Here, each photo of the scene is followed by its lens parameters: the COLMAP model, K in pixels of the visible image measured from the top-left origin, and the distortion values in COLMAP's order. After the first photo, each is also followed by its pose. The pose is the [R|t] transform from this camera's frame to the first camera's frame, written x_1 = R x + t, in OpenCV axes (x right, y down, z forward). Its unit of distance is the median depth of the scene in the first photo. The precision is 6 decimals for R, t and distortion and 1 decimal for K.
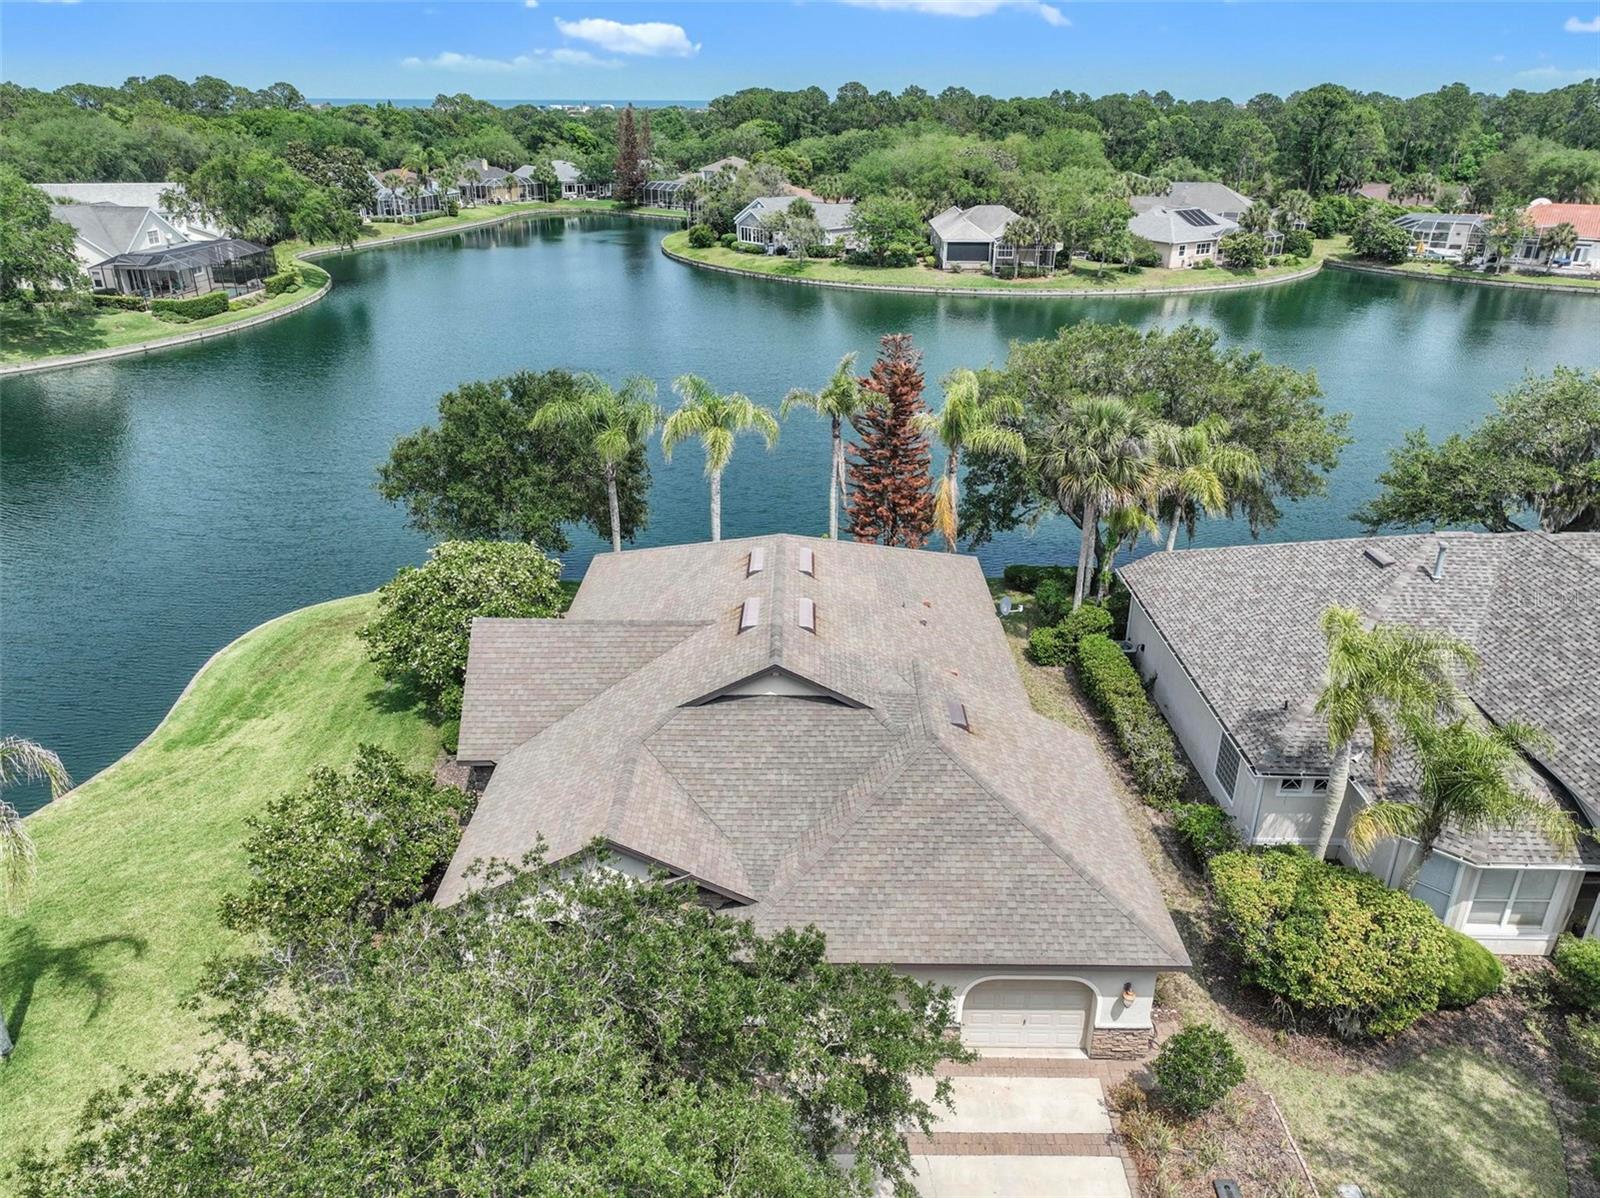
lens RADIAL K [[1128.5, 0, 800.0], [0, 1128.5, 599.0], [0, 0, 1]] dist [-0.006293, 0.024349]
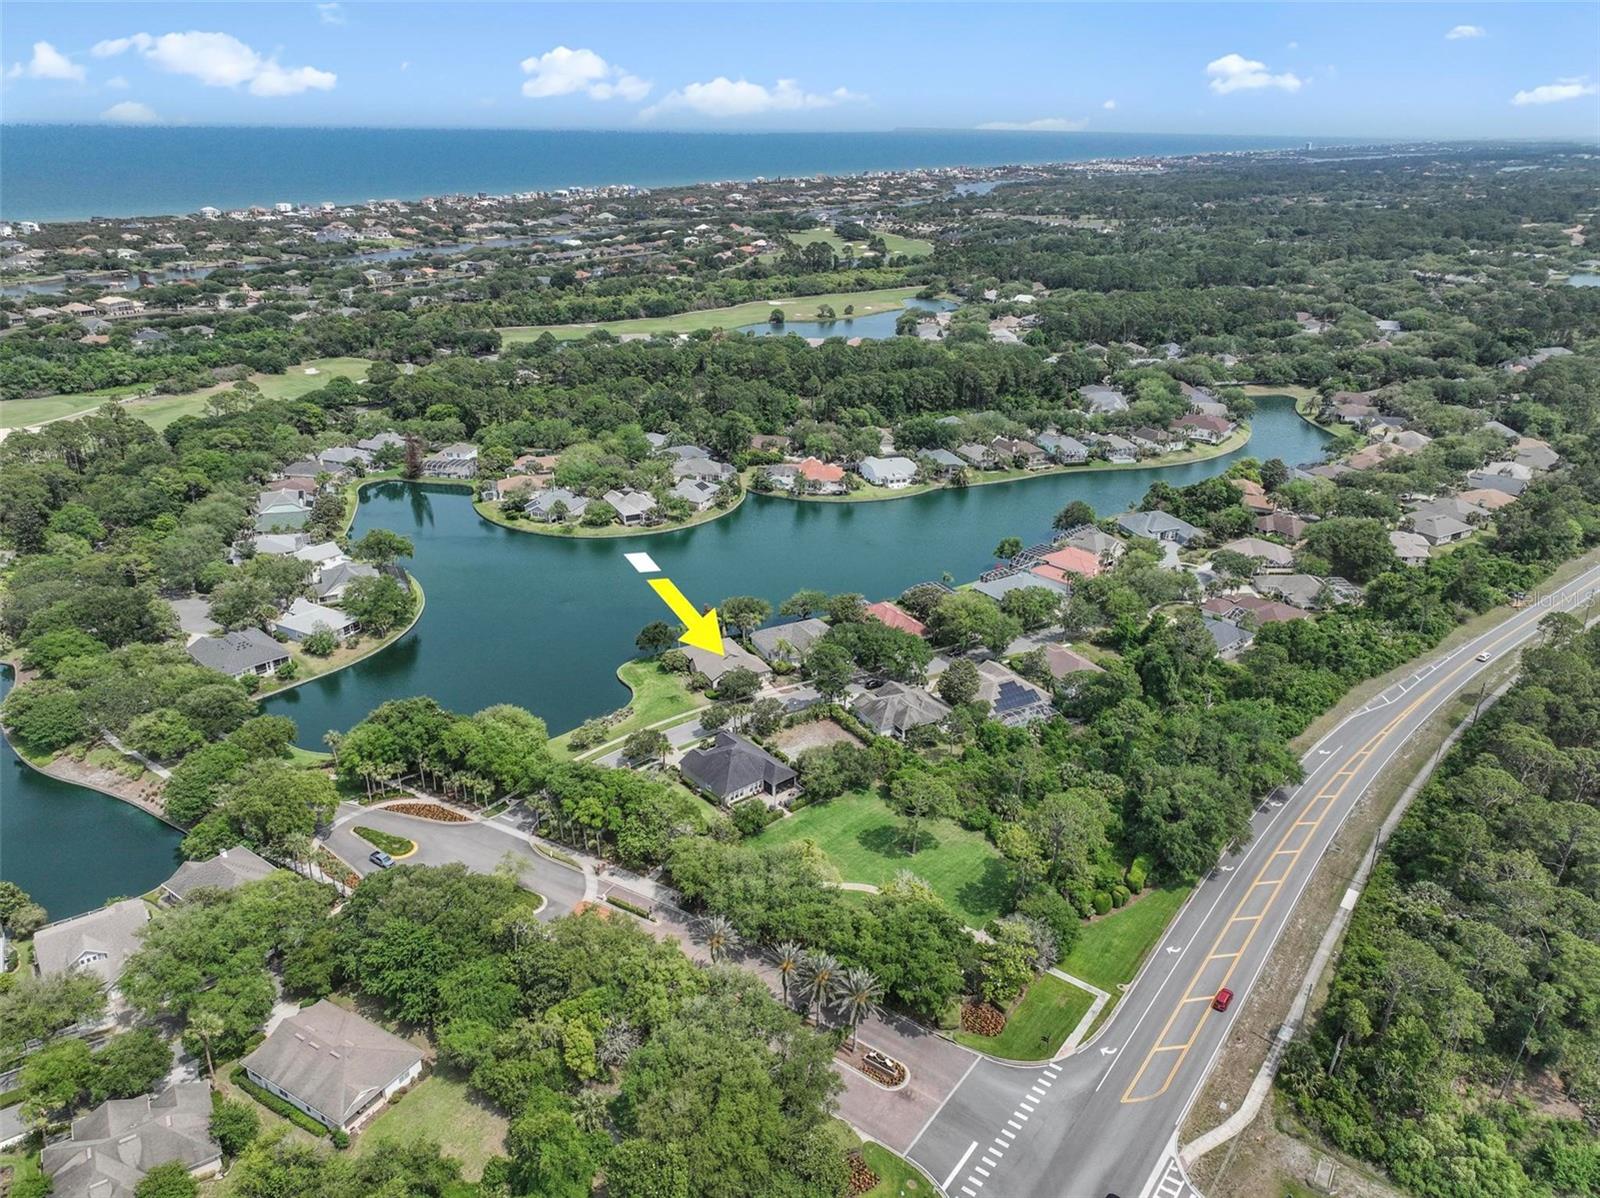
lens RADIAL K [[1125.8, 0, 800.0], [0, 1125.8, 599.0], [0, 0, 1]] dist [0.002060, 0.009727]
pose [[0.874566, -0.186463, 0.447623, -0.750125], [0.191702, 0.980863, 0.034044, -0.125425], [-0.445404, 0.056037, 0.893574, -1.605259]]
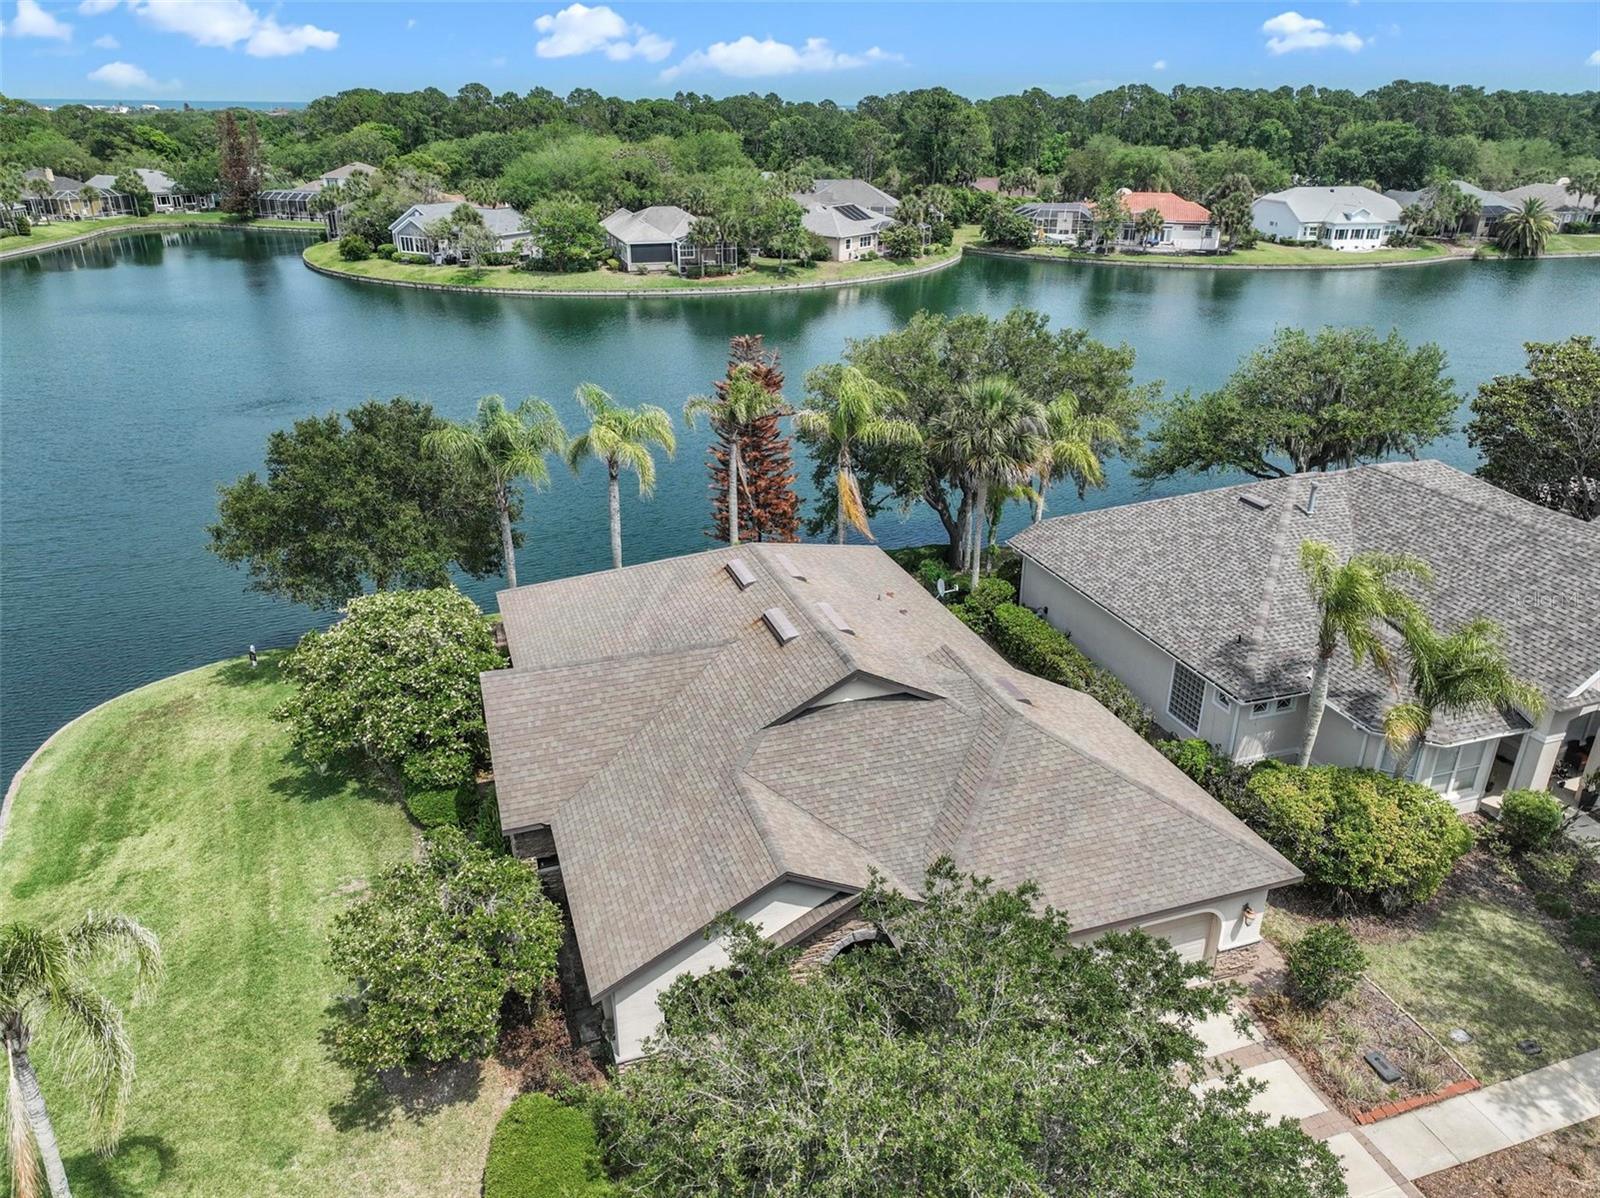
lens RADIAL K [[1128.5, 0, 800.0], [0, 1128.5, 599.0], [0, 0, 1]] dist [-0.006293, 0.024349]
pose [[0.944239, -0.133268, 0.301085, -0.067467], [0.133615, 0.990841, 0.019536, -0.005549], [-0.300930, 0.021783, 0.953397, 0.012302]]
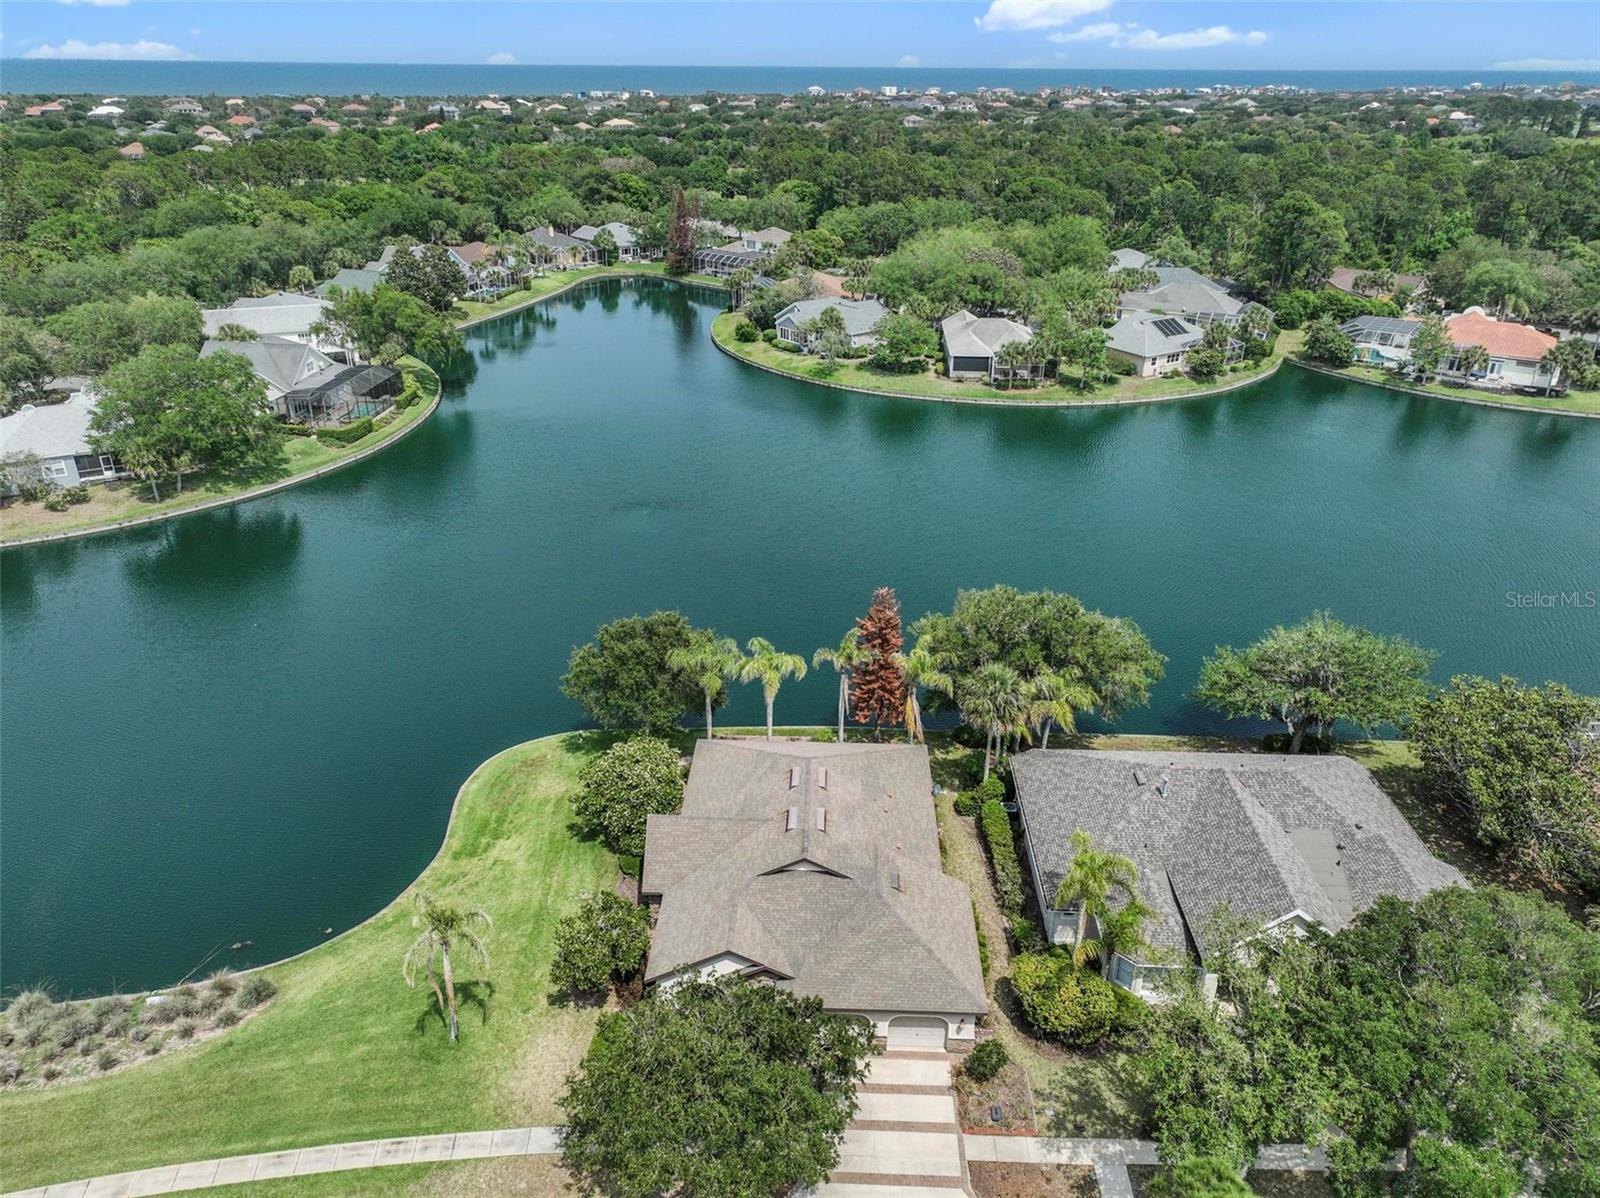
lens RADIAL K [[1125.8, 0, 800.0], [0, 1125.8, 599.0], [0, 0, 1]] dist [0.002060, 0.009727]
pose [[0.999553, 0.014785, -0.025984, 0.003017], [-0.014077, 0.999530, 0.027236, -0.087857], [0.026375, -0.026858, 0.999291, -0.194514]]
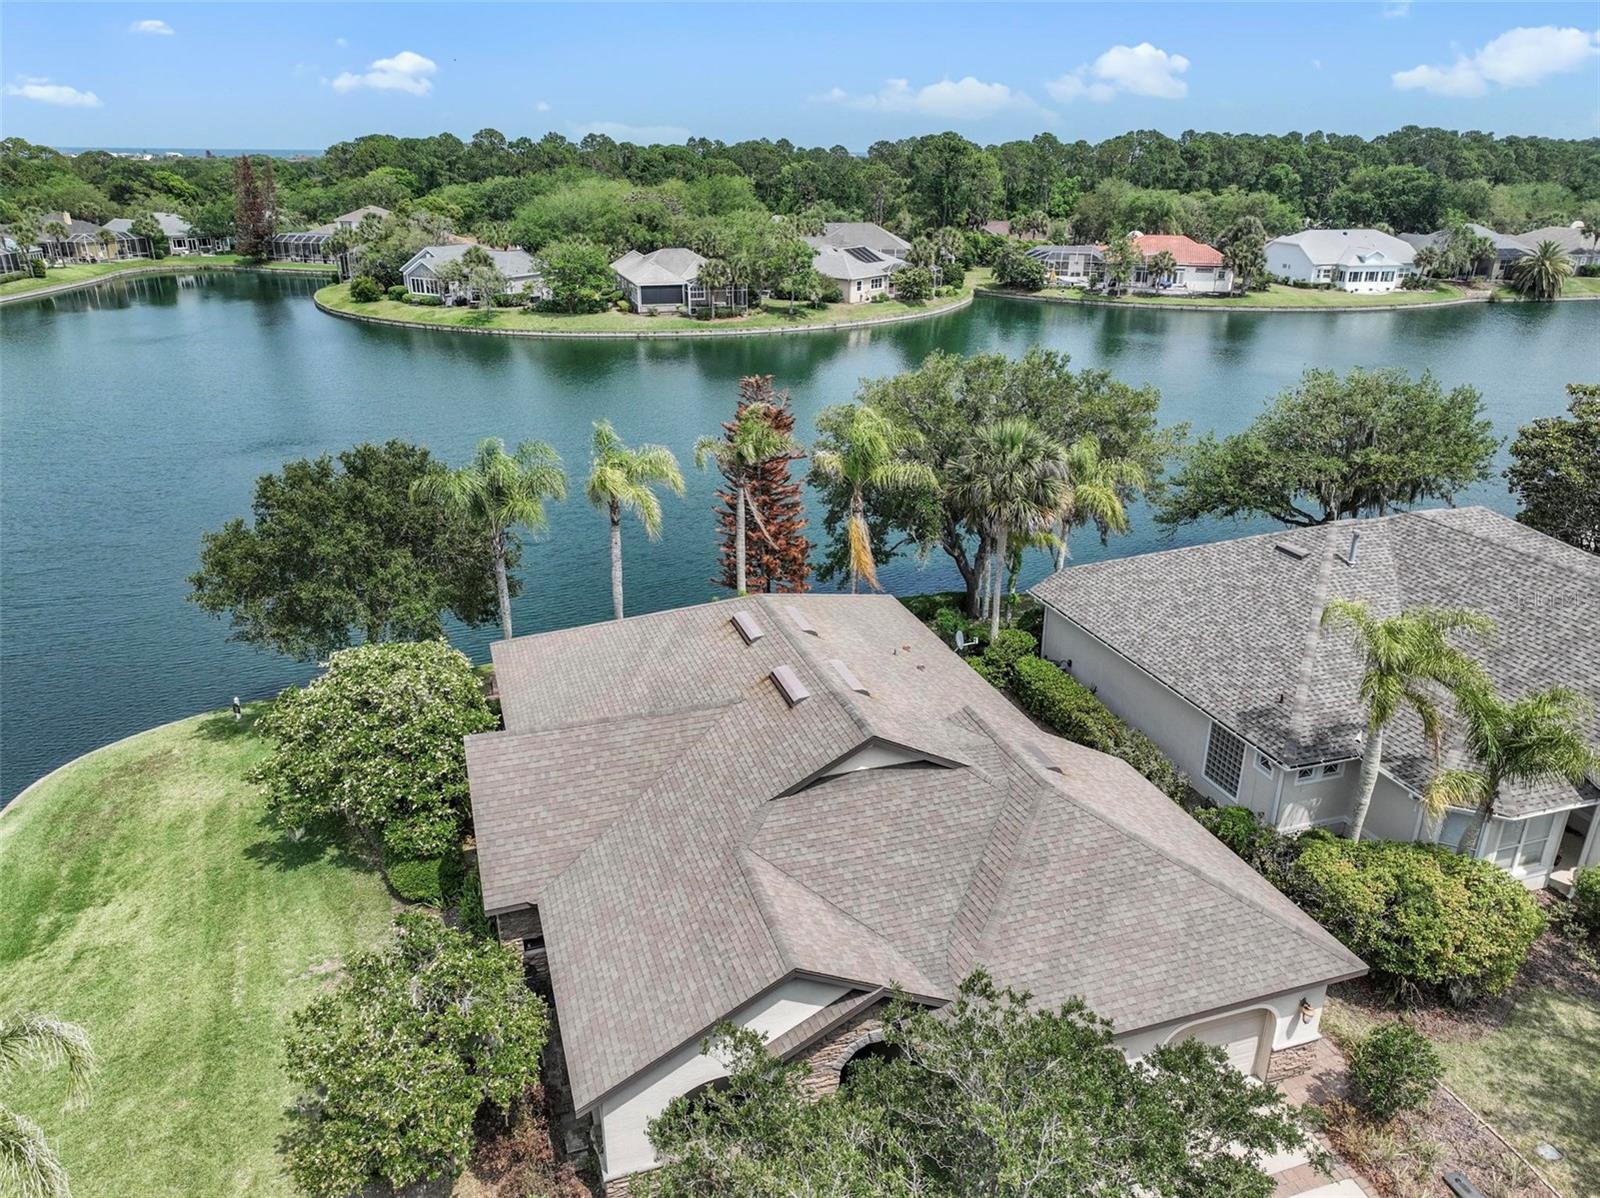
lens RADIAL K [[1128.5, 0, 800.0], [0, 1128.5, 599.0], [0, 0, 1]] dist [-0.006293, 0.024349]
pose [[0.947211, -0.119676, 0.297436, -0.062831], [0.130538, 0.991300, -0.016851, -0.008200], [-0.292832, 0.054788, 0.954593, 0.026324]]
